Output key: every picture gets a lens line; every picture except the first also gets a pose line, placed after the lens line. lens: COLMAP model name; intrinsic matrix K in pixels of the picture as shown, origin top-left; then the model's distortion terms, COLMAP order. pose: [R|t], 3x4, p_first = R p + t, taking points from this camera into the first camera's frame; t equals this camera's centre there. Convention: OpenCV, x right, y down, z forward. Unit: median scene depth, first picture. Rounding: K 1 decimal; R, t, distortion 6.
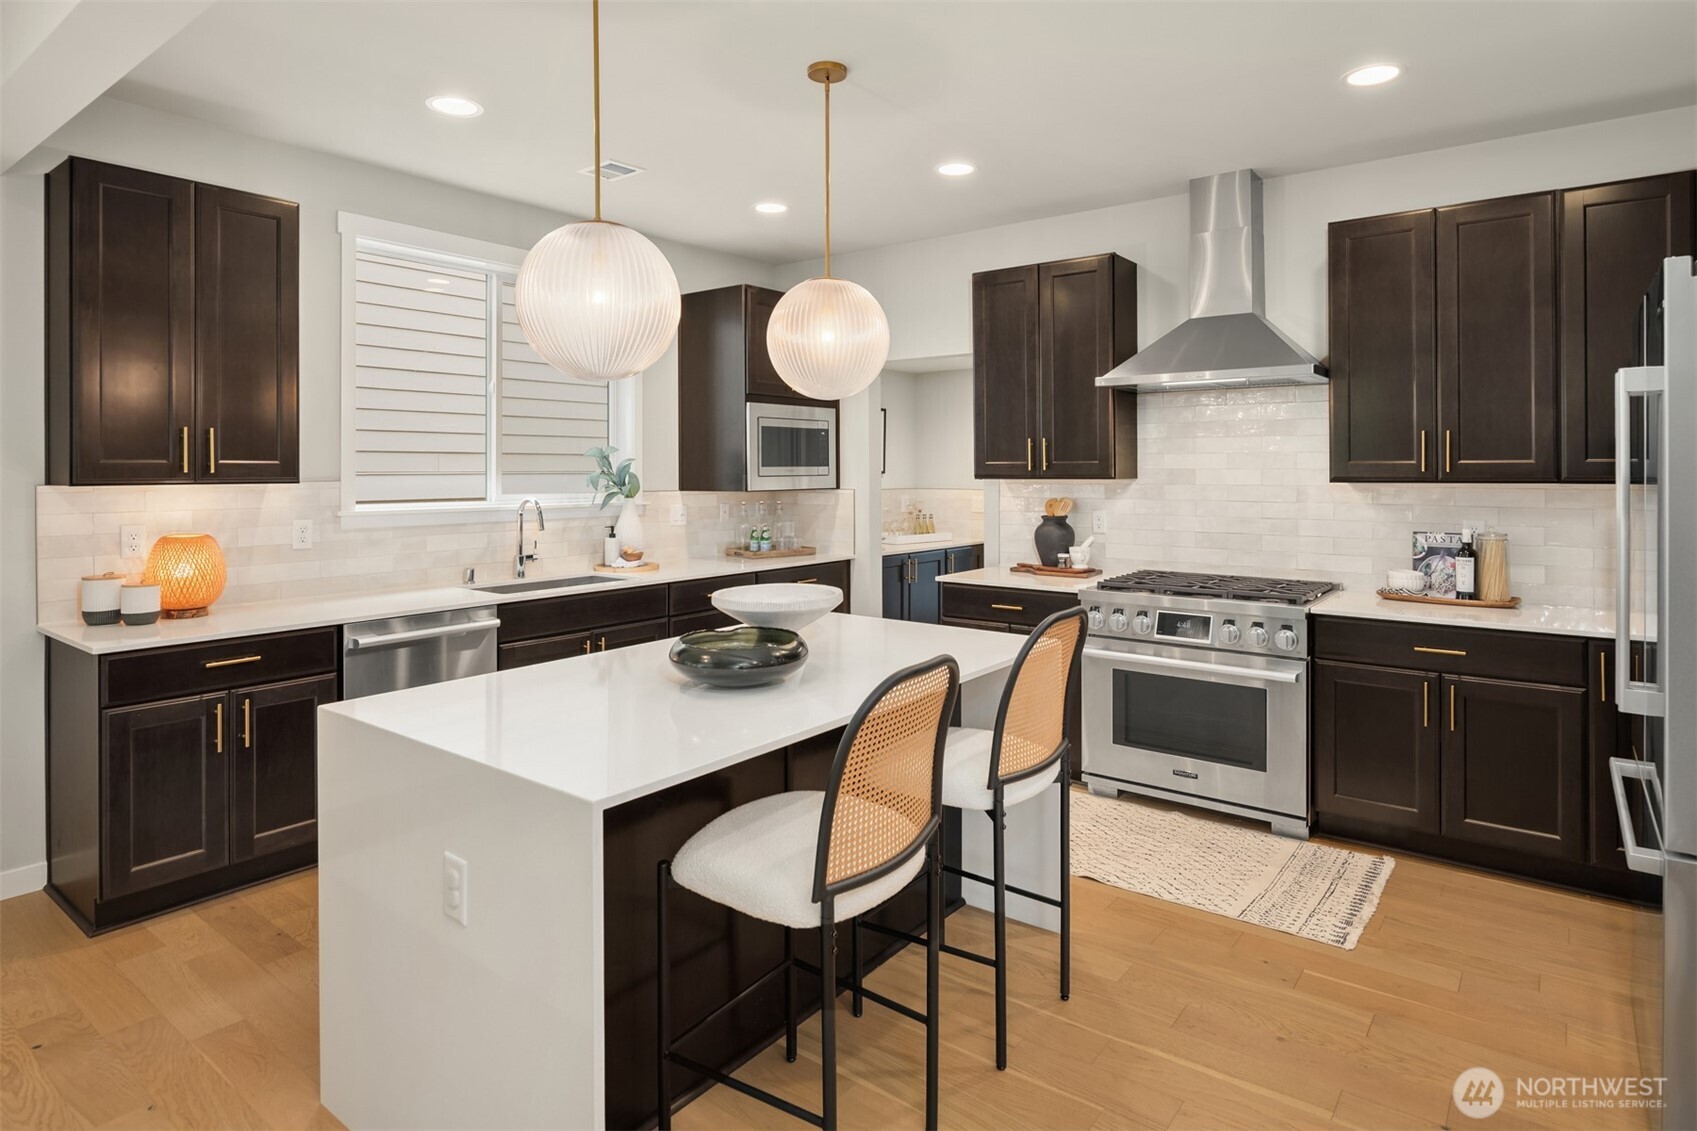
lens RADIAL K [[919.9, 0, 848.4], [0, 919.9, 463.2], [0, 0, 1]] dist [0.000672, 0.000240]
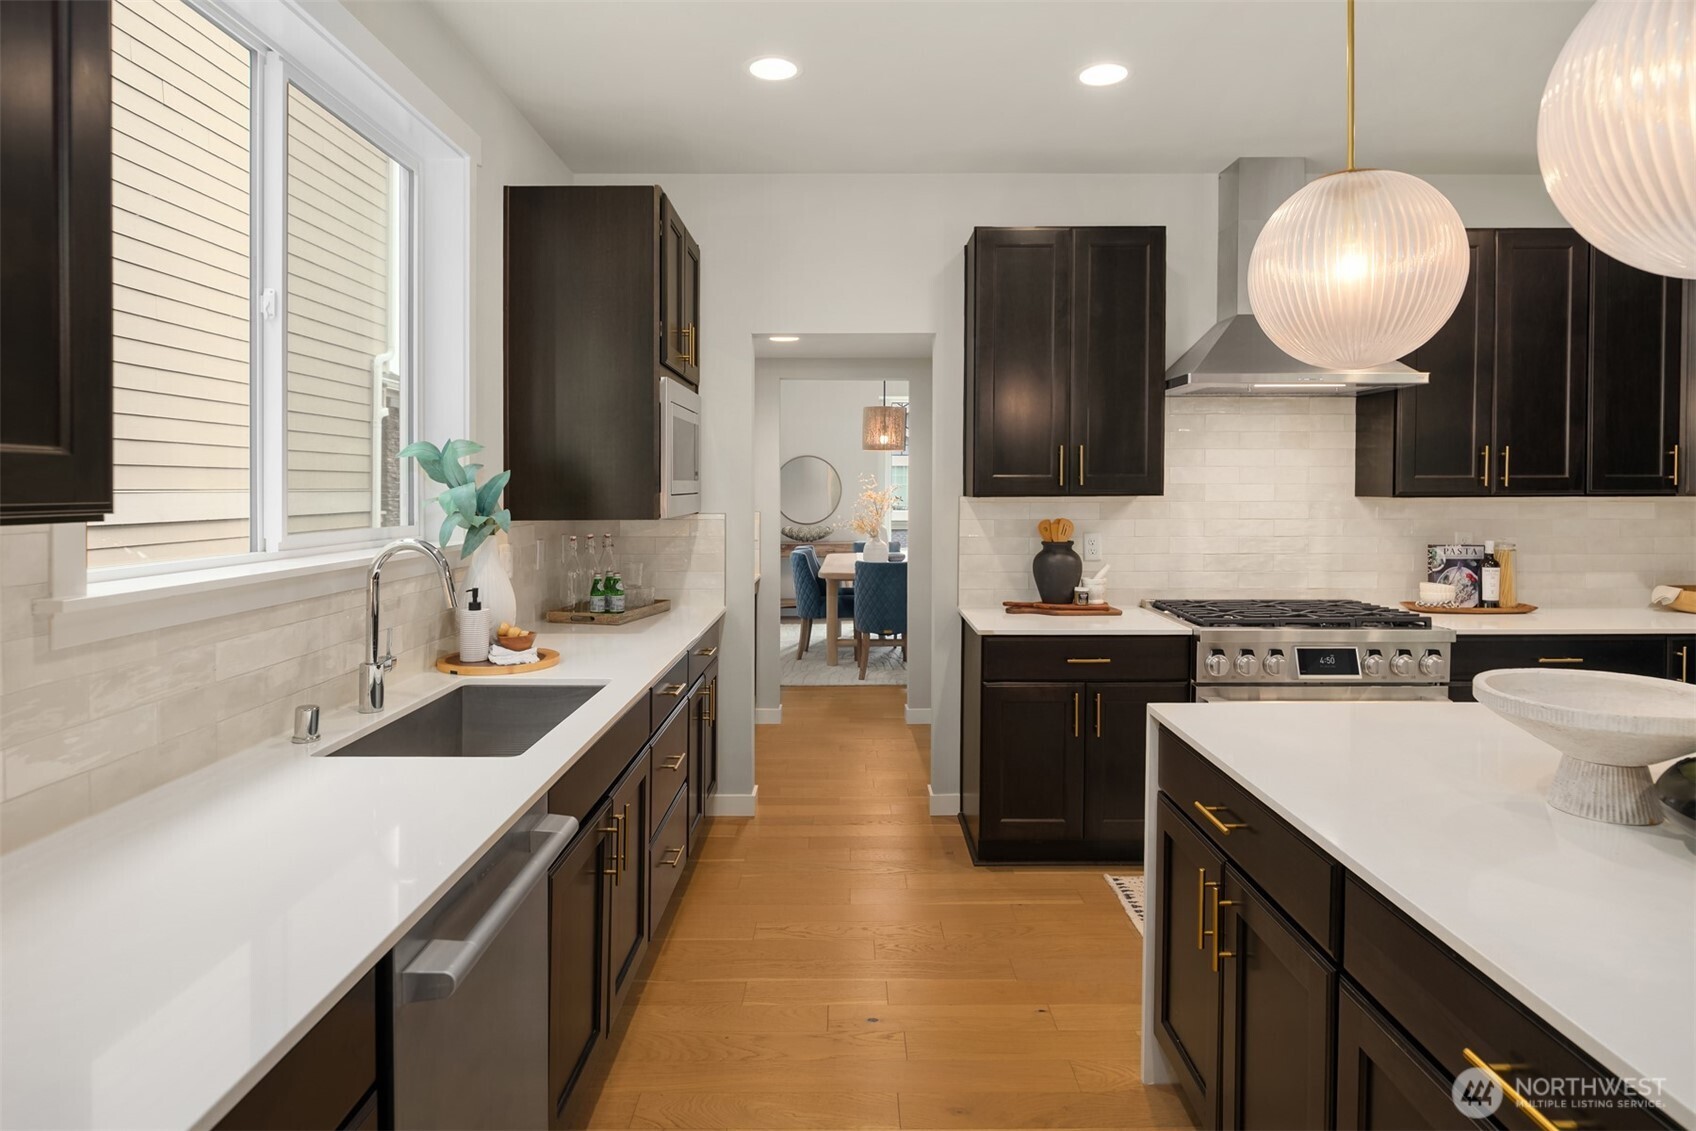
lens RADIAL K [[952.0, 0, 849.4], [0, 952.0, 500.2], [0, 0, 1]] dist [-0.021180, -0.000363]
pose [[0.801130, -0.008837, 0.598425, -0.532741], [-0.003060, 0.999817, 0.018860, 0.006332], [-0.598483, -0.016940, 0.800957, 0.540683]]
